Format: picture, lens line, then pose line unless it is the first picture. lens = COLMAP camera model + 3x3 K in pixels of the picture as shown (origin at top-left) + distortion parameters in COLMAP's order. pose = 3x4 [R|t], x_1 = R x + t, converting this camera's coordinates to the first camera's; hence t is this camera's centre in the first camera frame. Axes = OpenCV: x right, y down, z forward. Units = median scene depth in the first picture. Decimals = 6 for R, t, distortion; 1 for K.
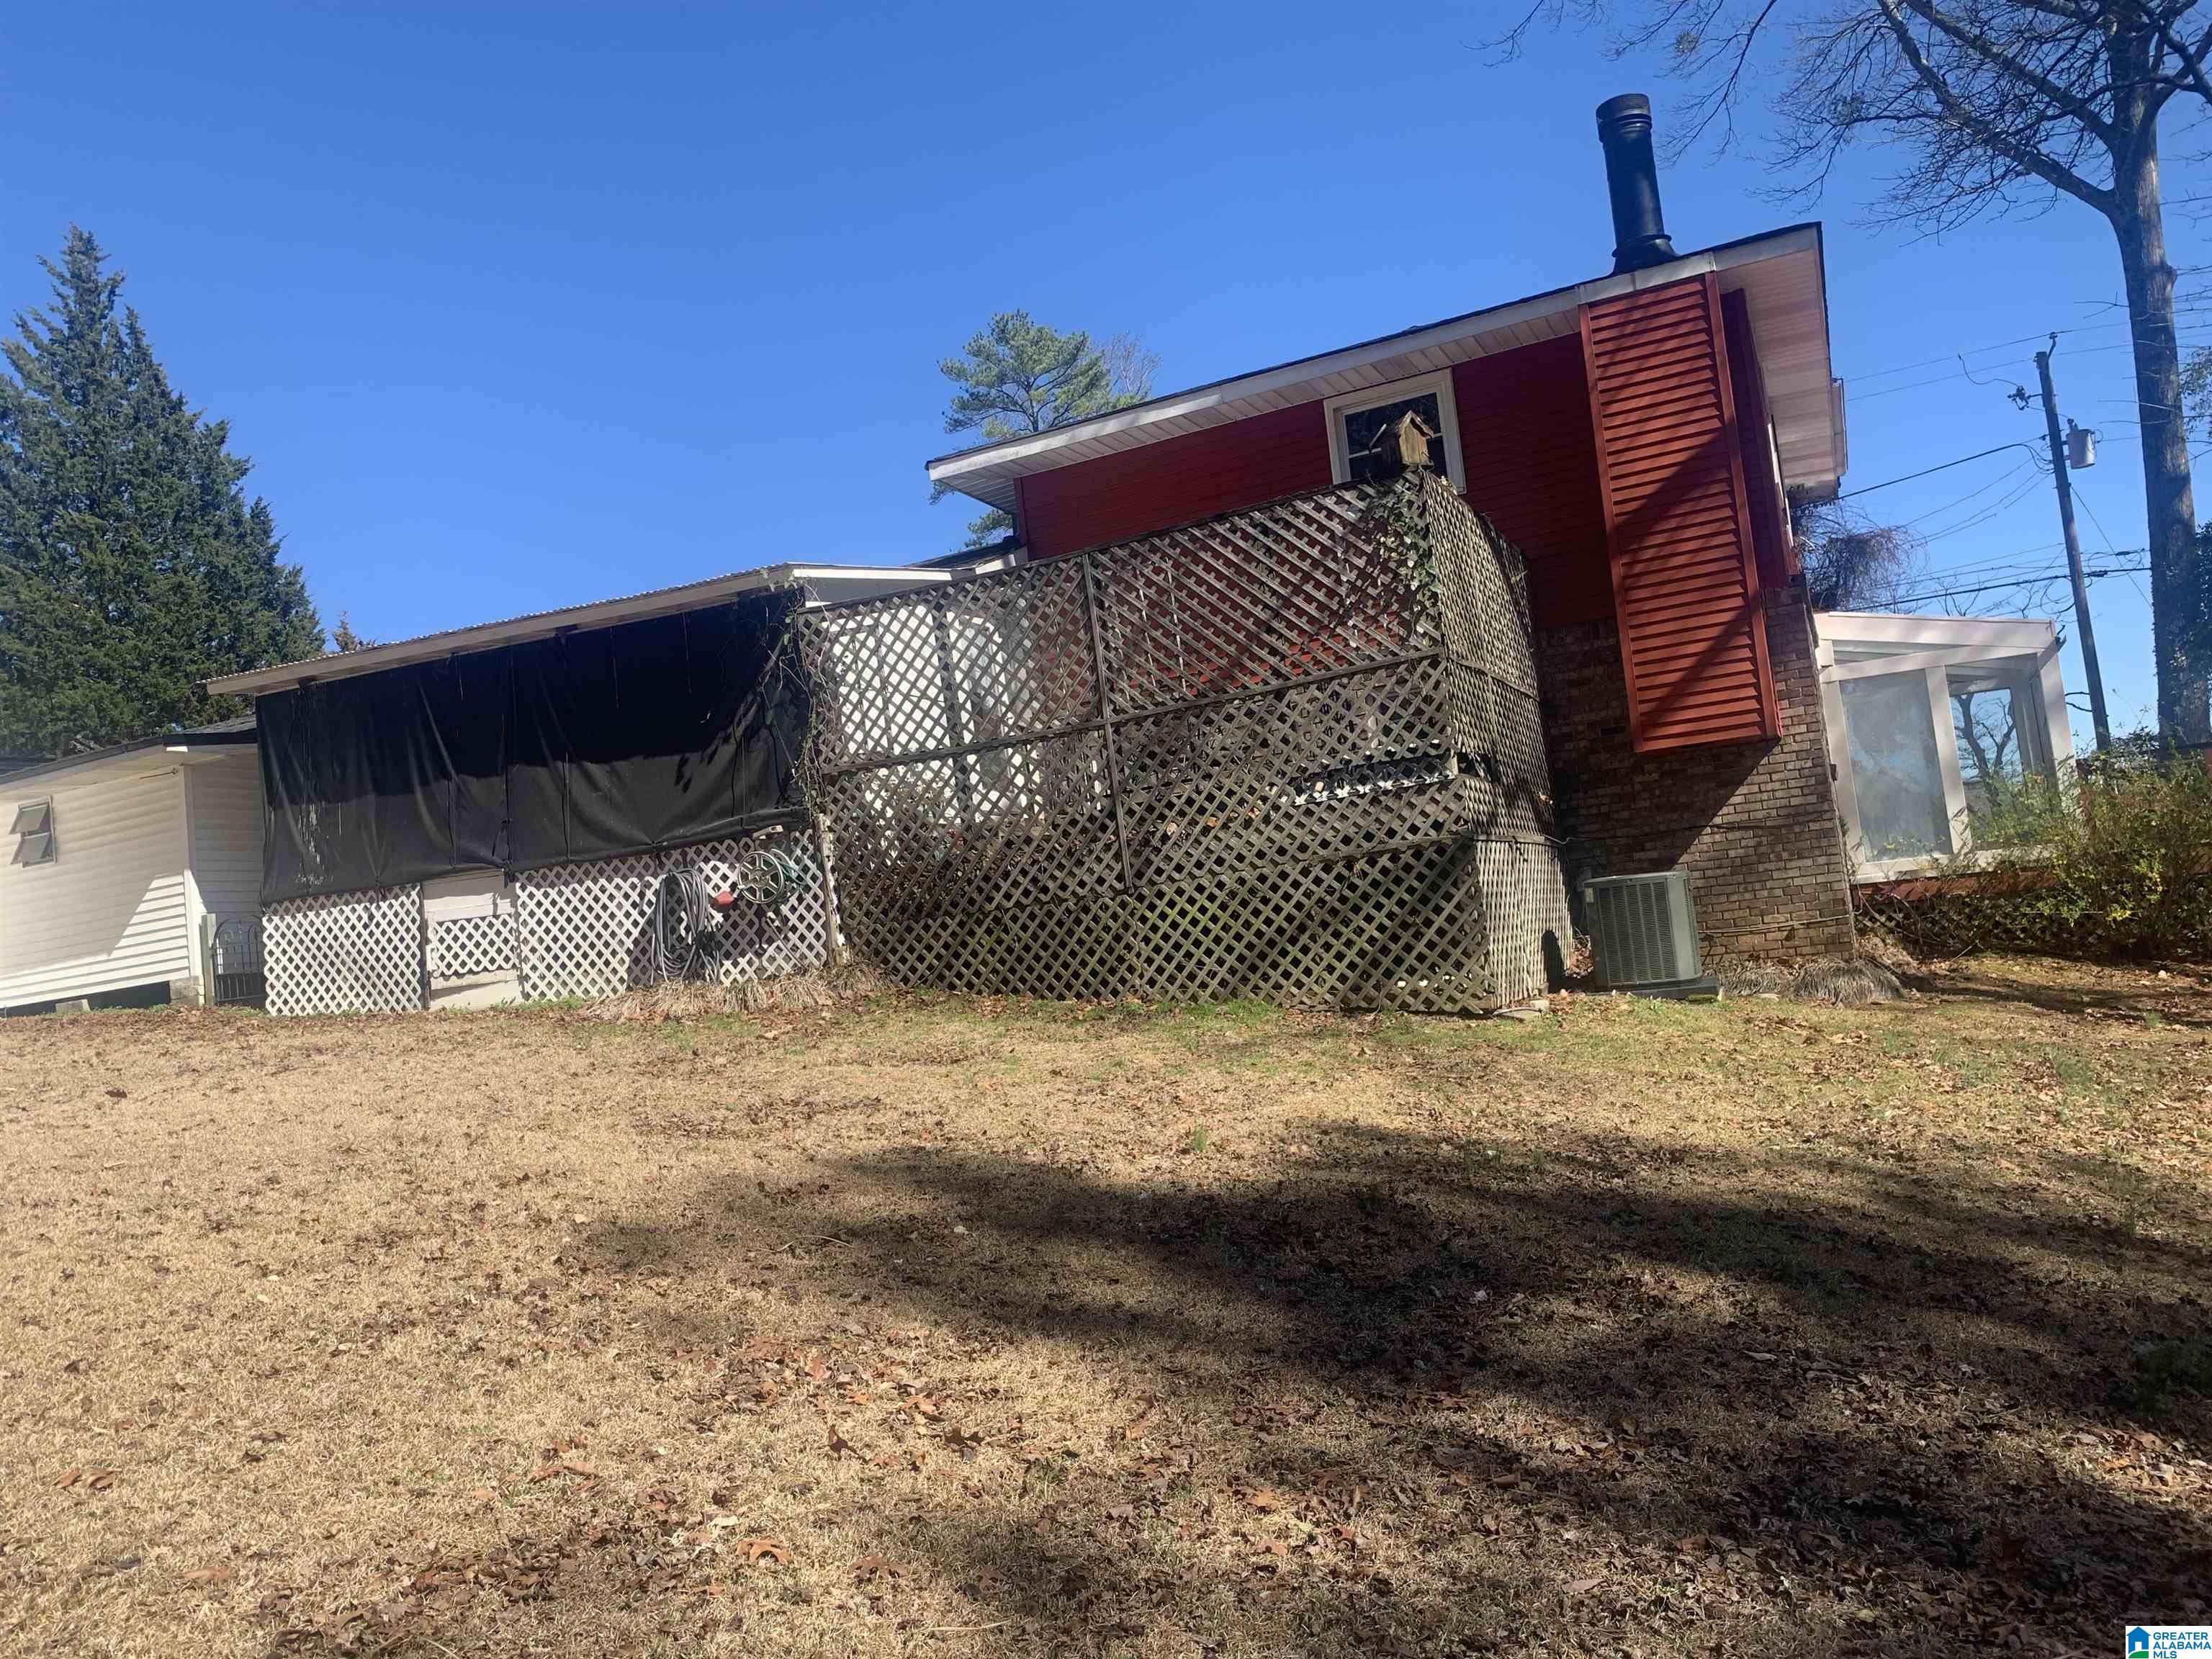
lens RADIAL K [[1670.2, 0, 1105.5], [0, 1670.2, 827.7], [0, 0, 1]] dist [0.003731, -0.012877]
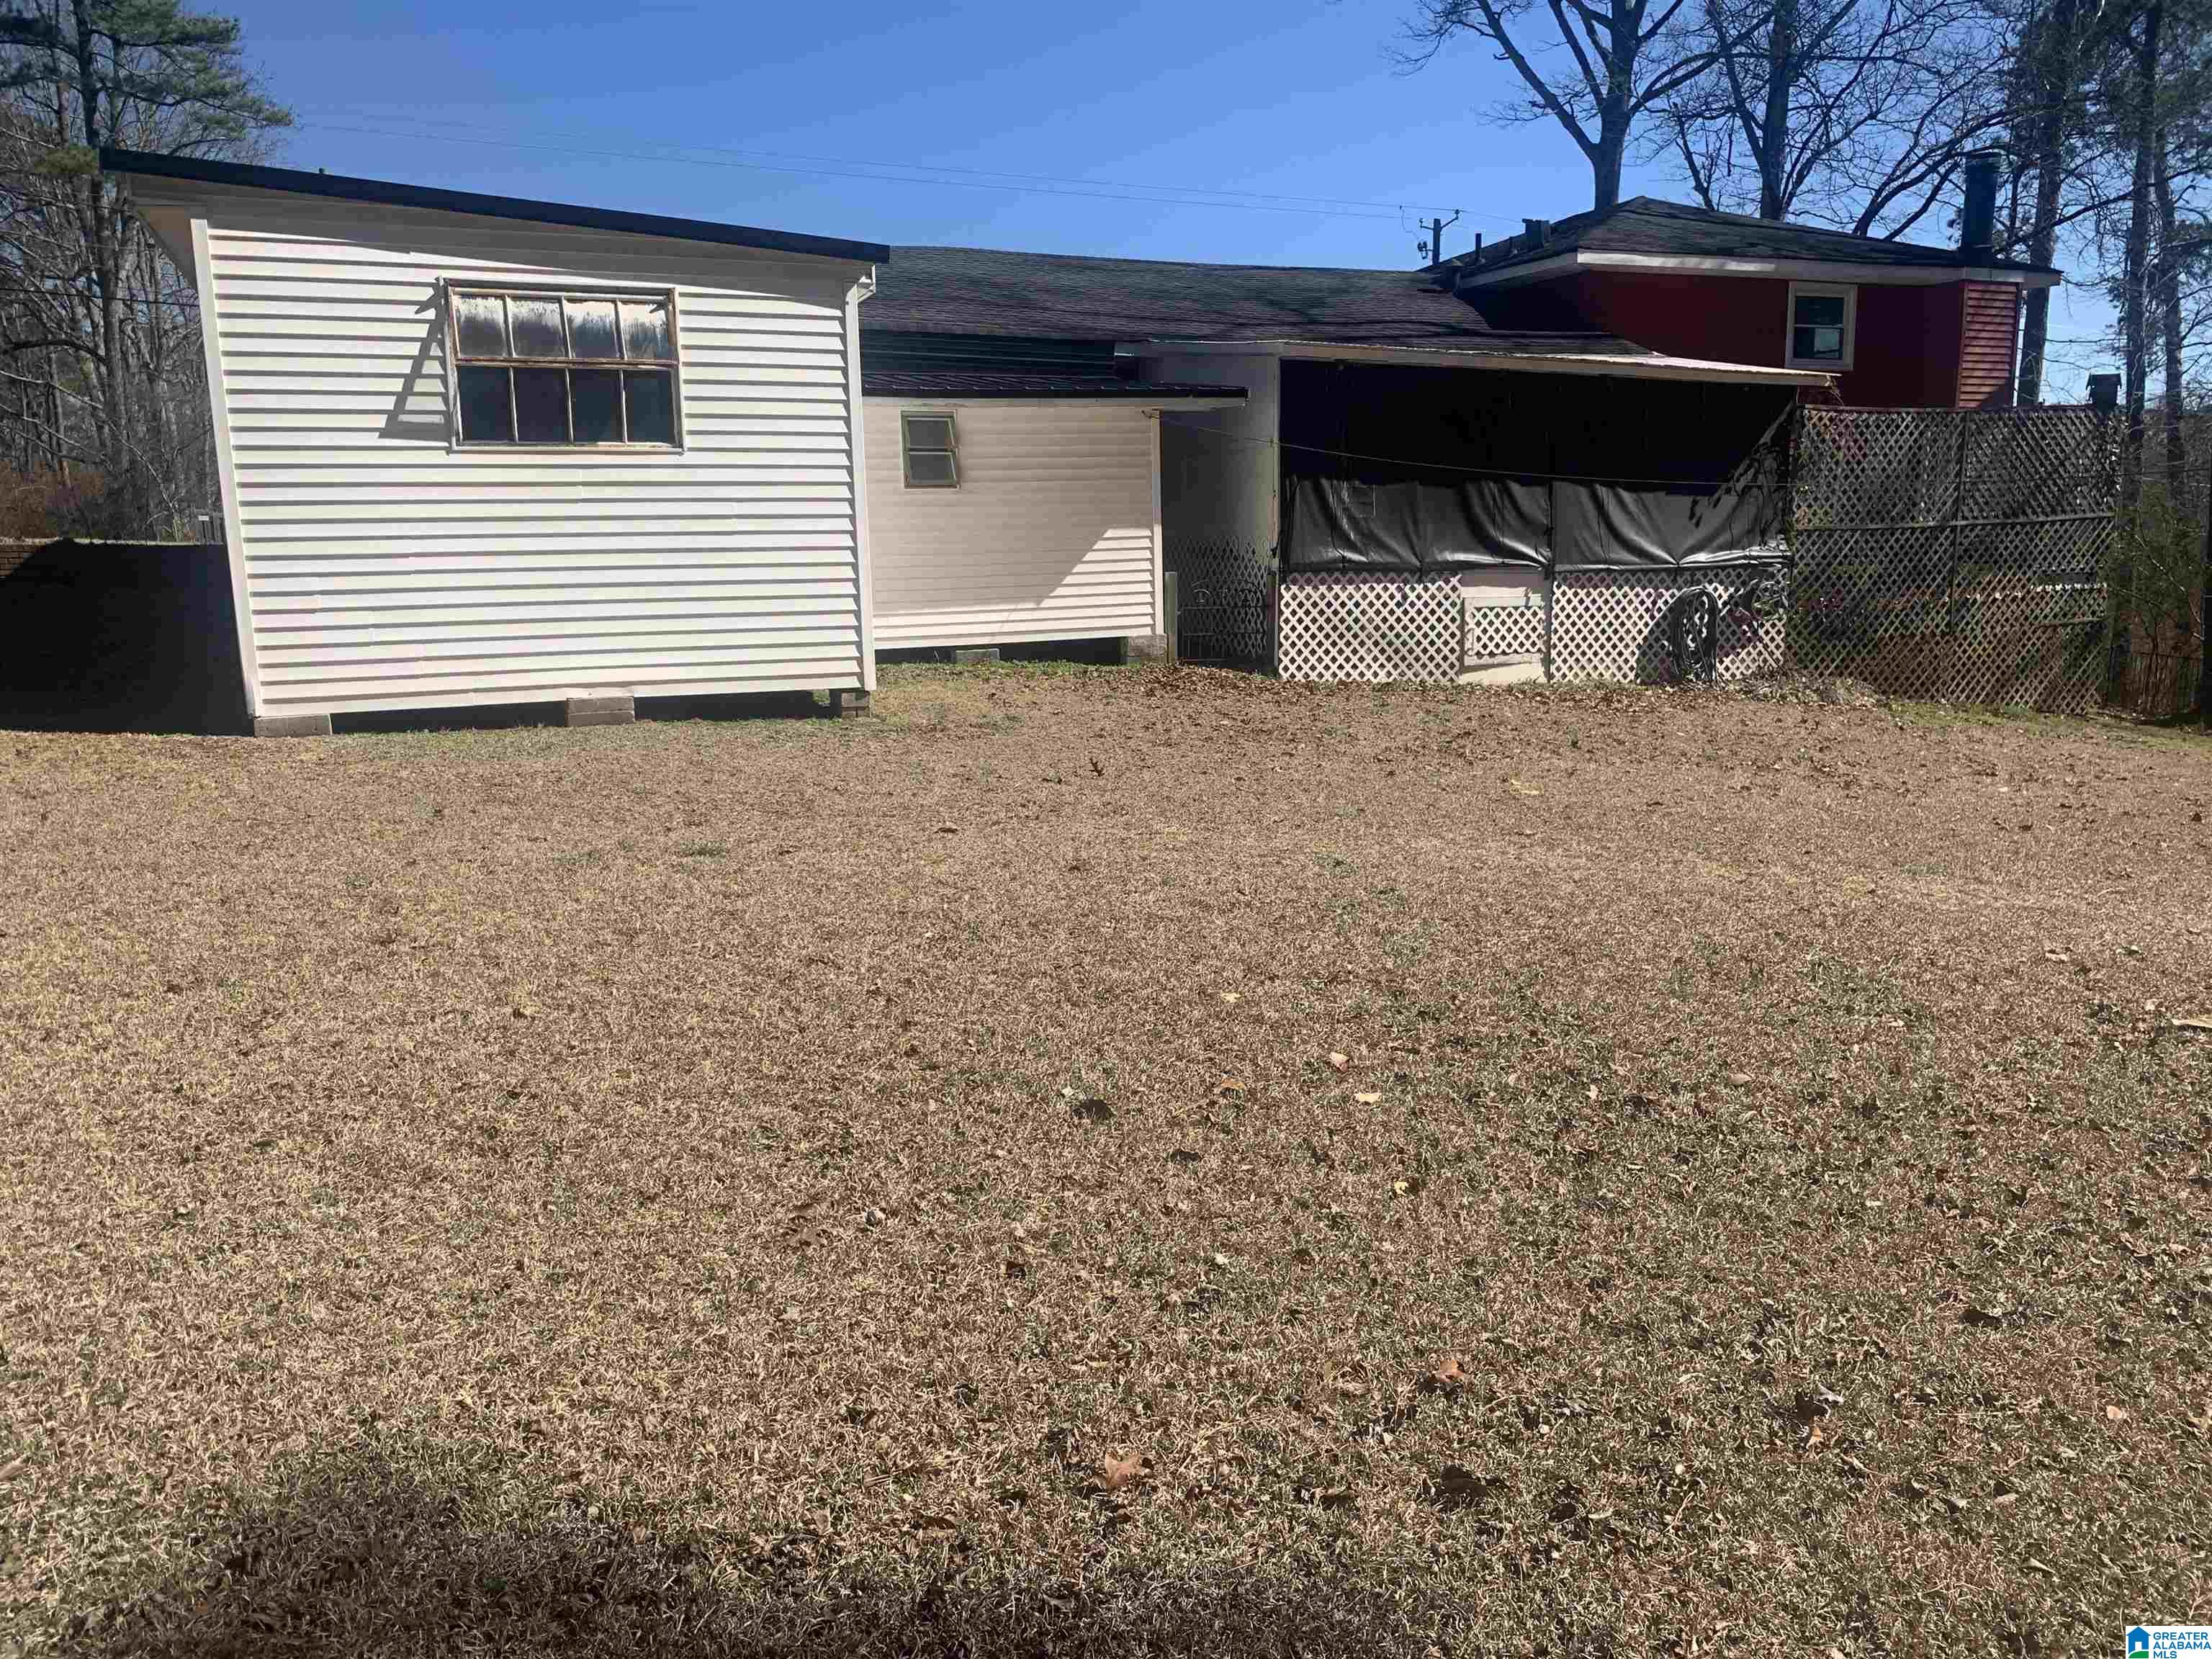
lens RADIAL K [[1670.2, 0, 1104.0], [0, 1670.2, 832.2], [0, 0, 1]] dist [0.003731, -0.012877]
pose [[0.688779, -0.031931, 0.724268, -1.443728], [-0.117987, 0.980773, 0.155445, 0.060795], [-0.715306, -0.192522, 0.671769, 0.386923]]
